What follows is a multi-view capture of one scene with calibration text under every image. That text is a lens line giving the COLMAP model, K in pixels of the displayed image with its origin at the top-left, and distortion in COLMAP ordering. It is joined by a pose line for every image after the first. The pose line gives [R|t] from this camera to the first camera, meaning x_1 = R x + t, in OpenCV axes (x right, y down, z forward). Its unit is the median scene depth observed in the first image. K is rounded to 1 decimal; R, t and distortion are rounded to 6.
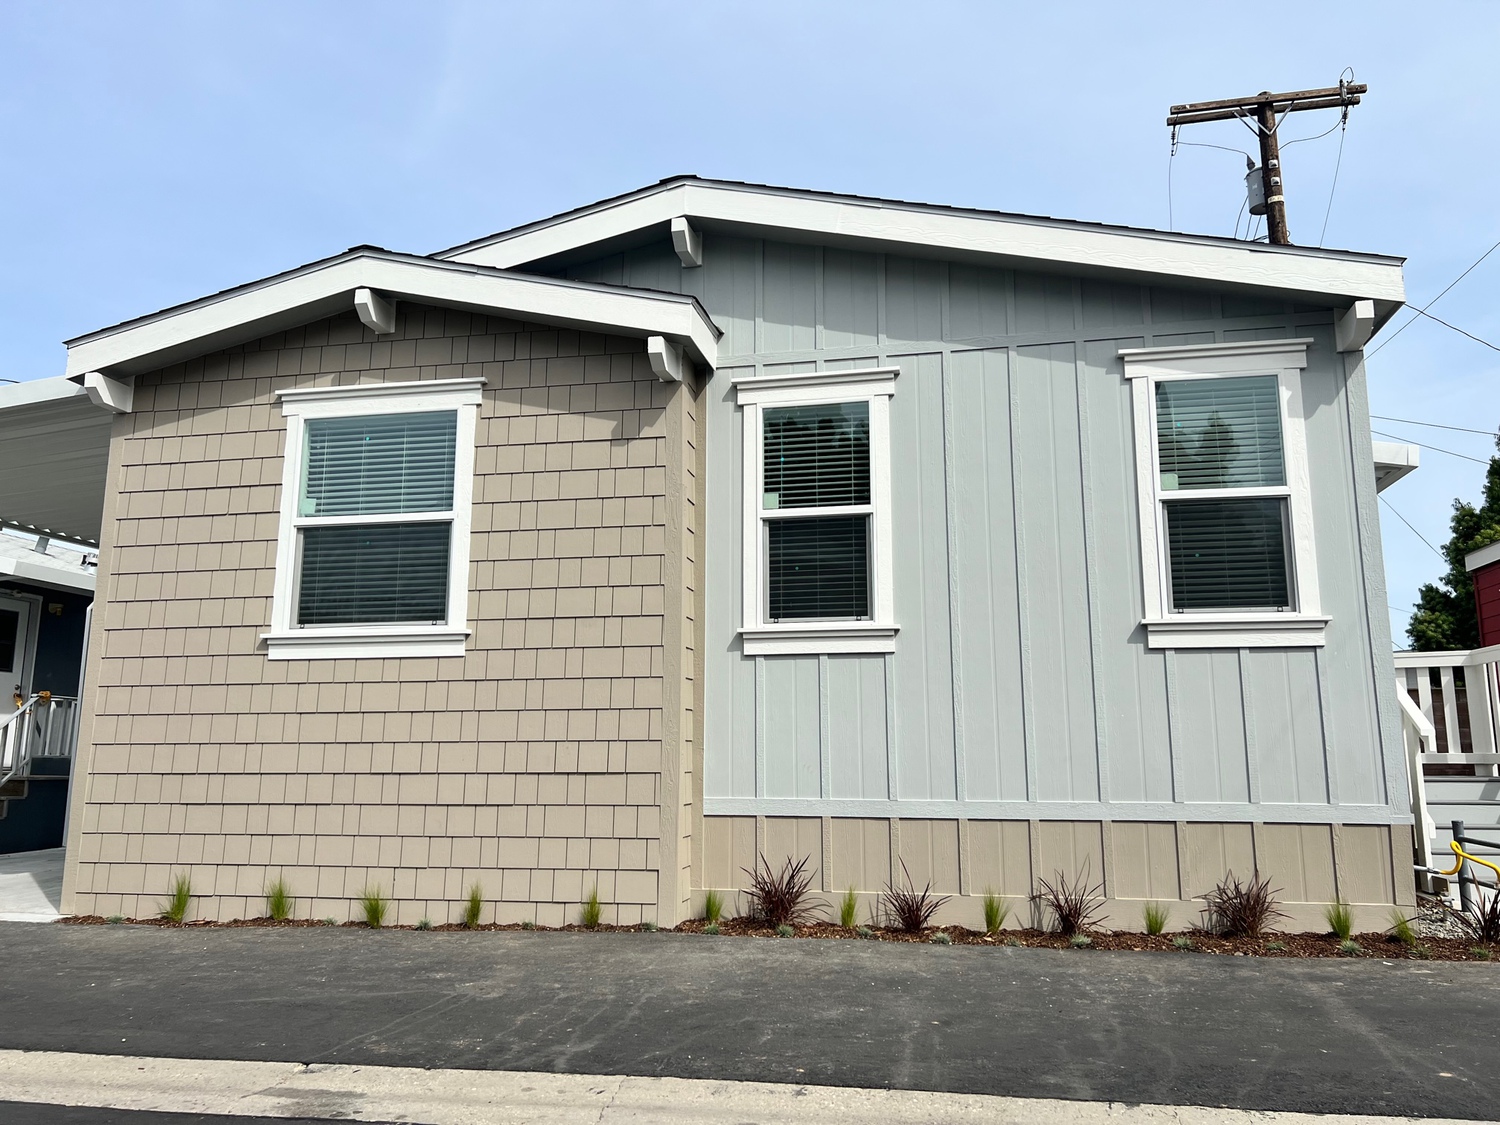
lens RADIAL K [[1122.4, 0, 754.0], [0, 1122.4, 564.7], [0, 0, 1]] dist [0.058536, -0.065031]
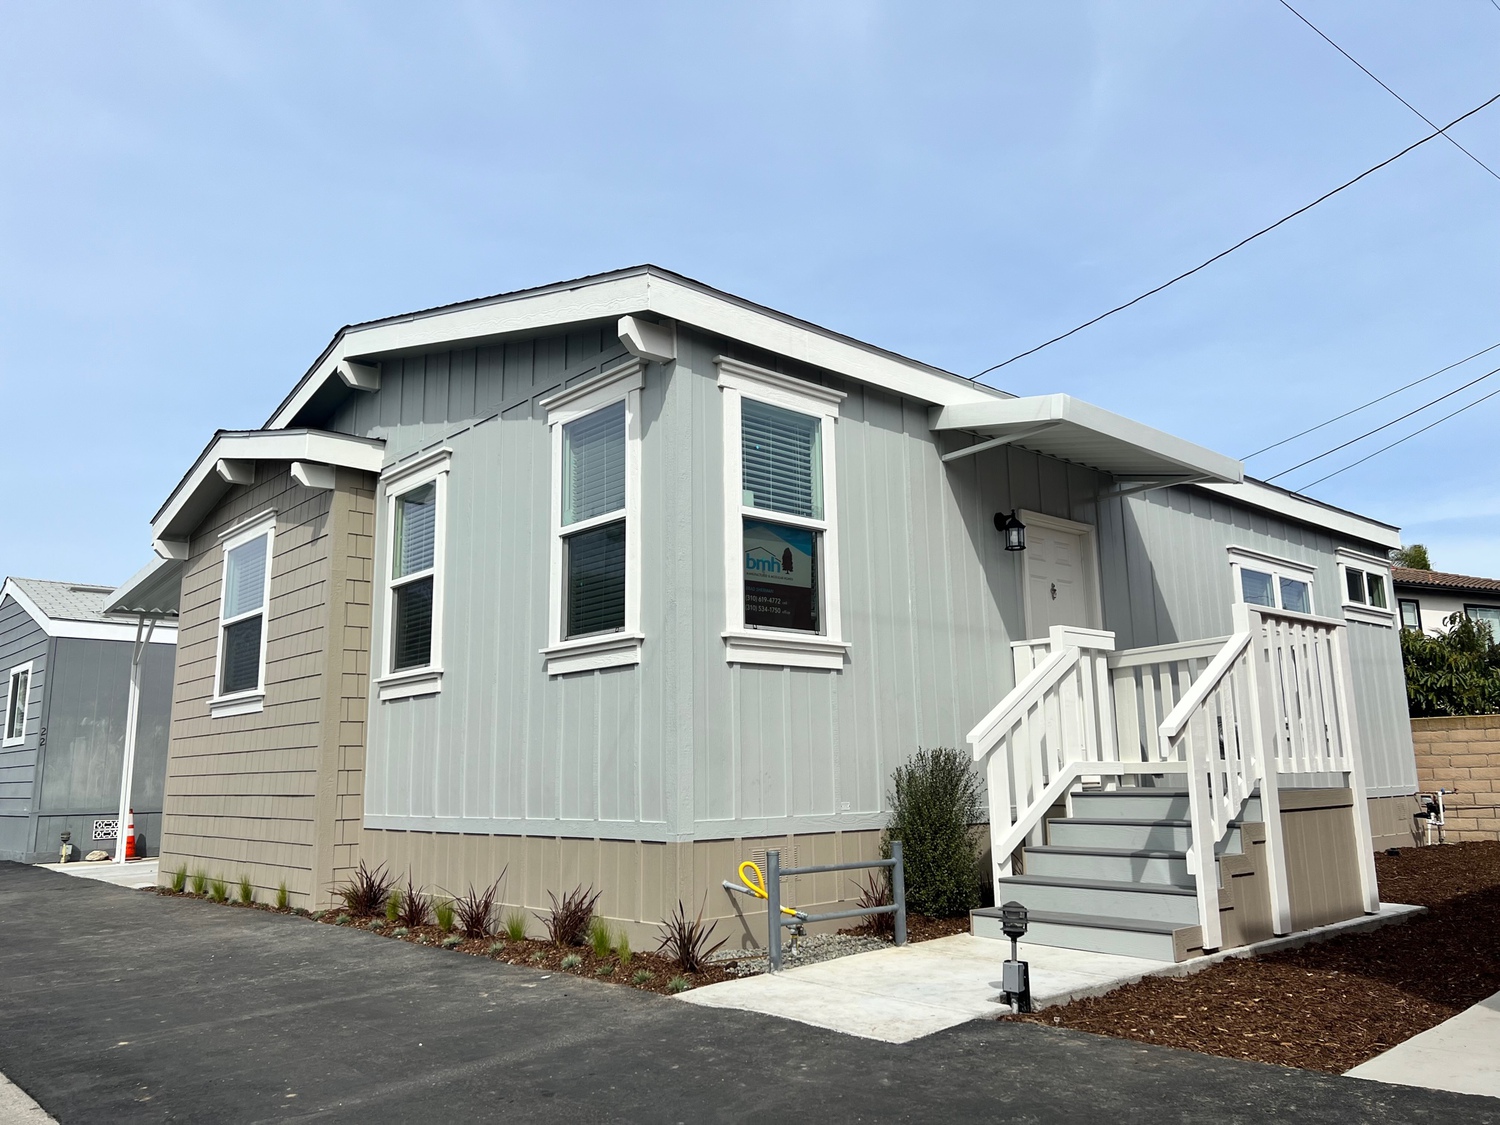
lens RADIAL K [[1122.4, 0, 737.4], [0, 1122.4, 566.2], [0, 0, 1]] dist [0.058536, -0.065031]
pose [[0.797666, -0.123448, -0.590330, 1.085385], [0.119414, 0.991776, -0.046044, 0.039119], [0.591159, -0.033766, 0.805848, 0.231649]]
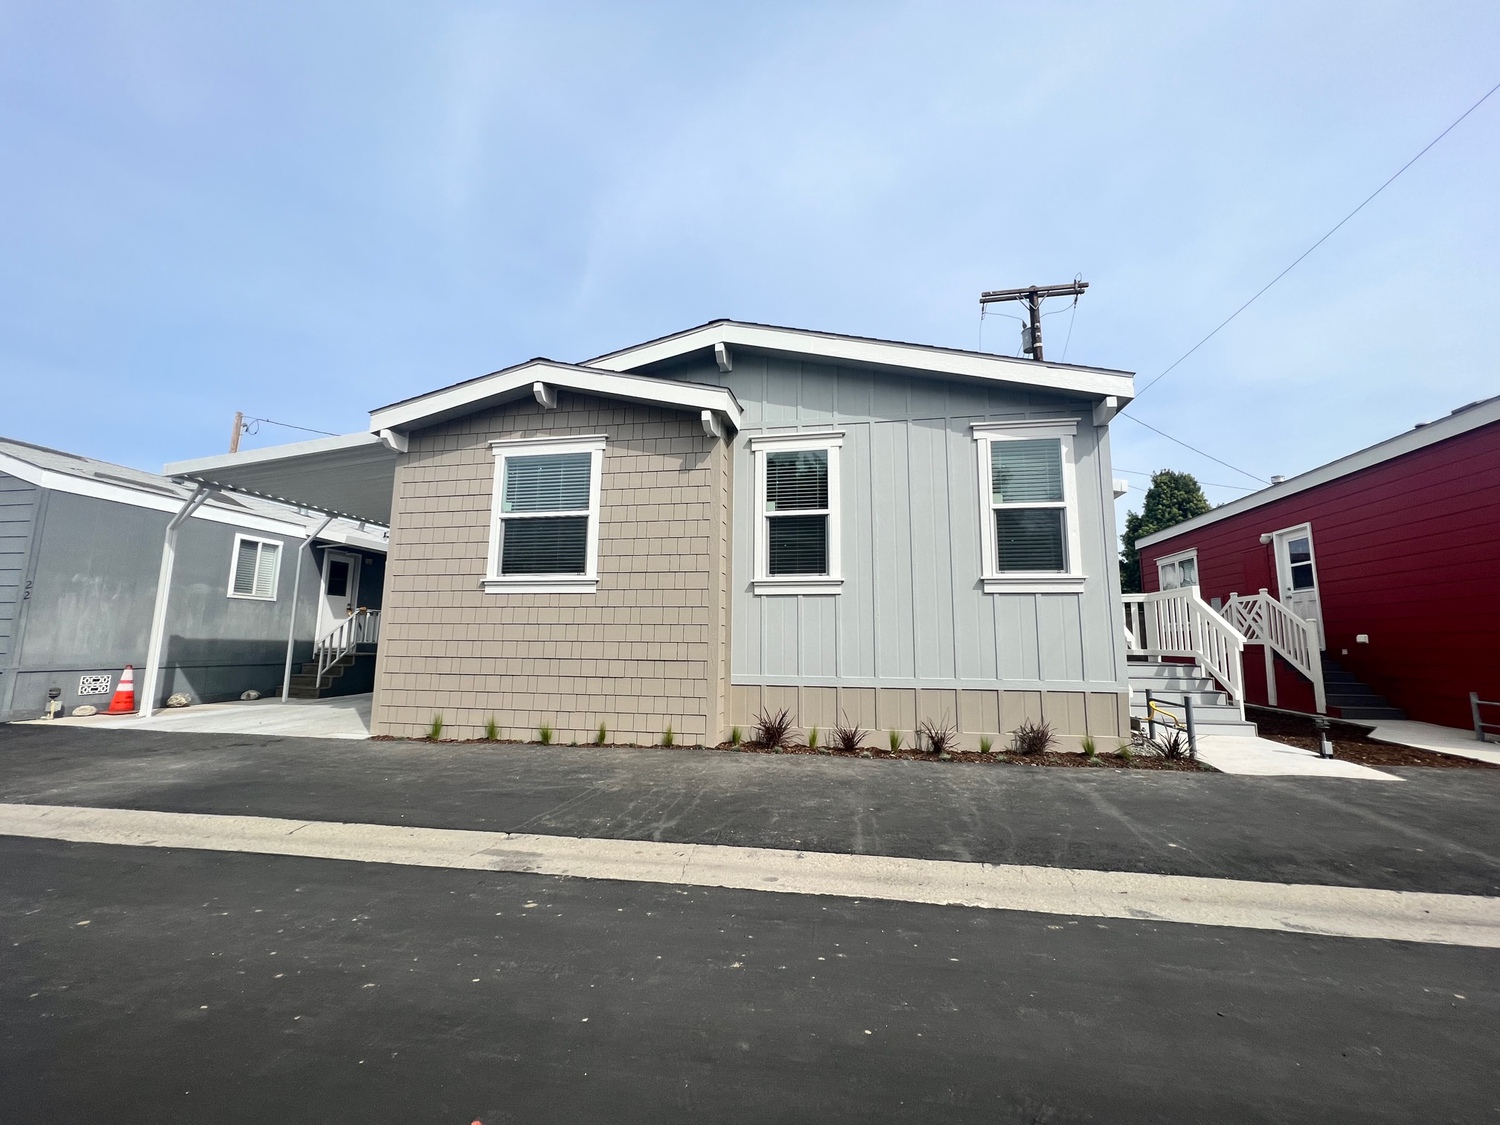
lens RADIAL K [[603.8, 0, 753.9], [0, 603.8, 562.6], [0, 0, 1]] dist [-0.002199, 0.000311]
pose [[0.999862, 0.010535, 0.012808, -0.023401], [-0.010995, 0.999276, 0.036435, -0.003456], [-0.012415, -0.036571, 0.999254, 0.059262]]
